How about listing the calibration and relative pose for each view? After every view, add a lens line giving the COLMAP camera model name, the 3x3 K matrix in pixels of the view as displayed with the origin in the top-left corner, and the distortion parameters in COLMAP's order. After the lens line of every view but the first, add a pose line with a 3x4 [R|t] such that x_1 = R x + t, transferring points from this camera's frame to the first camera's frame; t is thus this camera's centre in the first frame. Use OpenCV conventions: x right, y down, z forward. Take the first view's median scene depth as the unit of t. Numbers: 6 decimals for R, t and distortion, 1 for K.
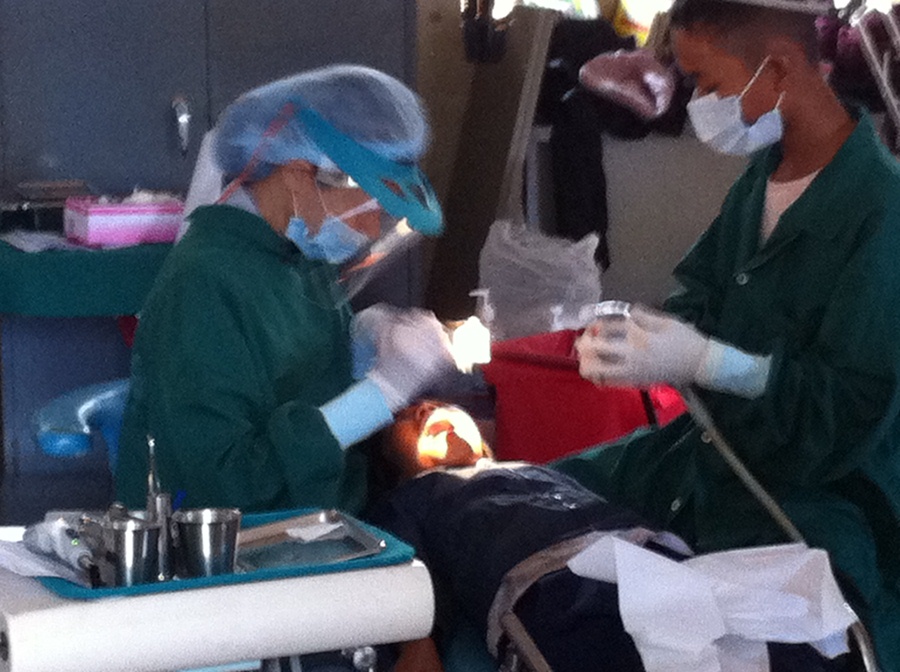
lens RADIAL K [[851.3, 0, 453.5], [0, 851.3, 330.4], [0, 0, 1]] dist [0.093693, -0.277823]
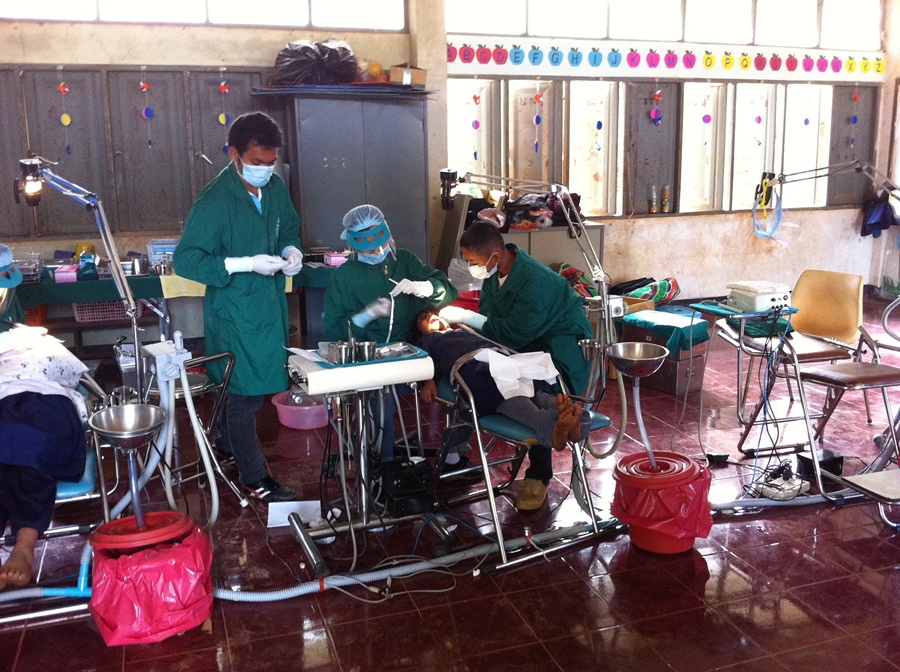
lens RADIAL K [[837.7, 0, 451.2], [0, 837.7, 339.0], [0, 0, 1]] dist [0.056659, -0.167368]
pose [[0.999666, -0.002850, 0.025669, -0.039590], [-0.002884, 0.975357, 0.220615, -0.528839], [-0.025665, -0.220616, 0.975023, -2.212618]]
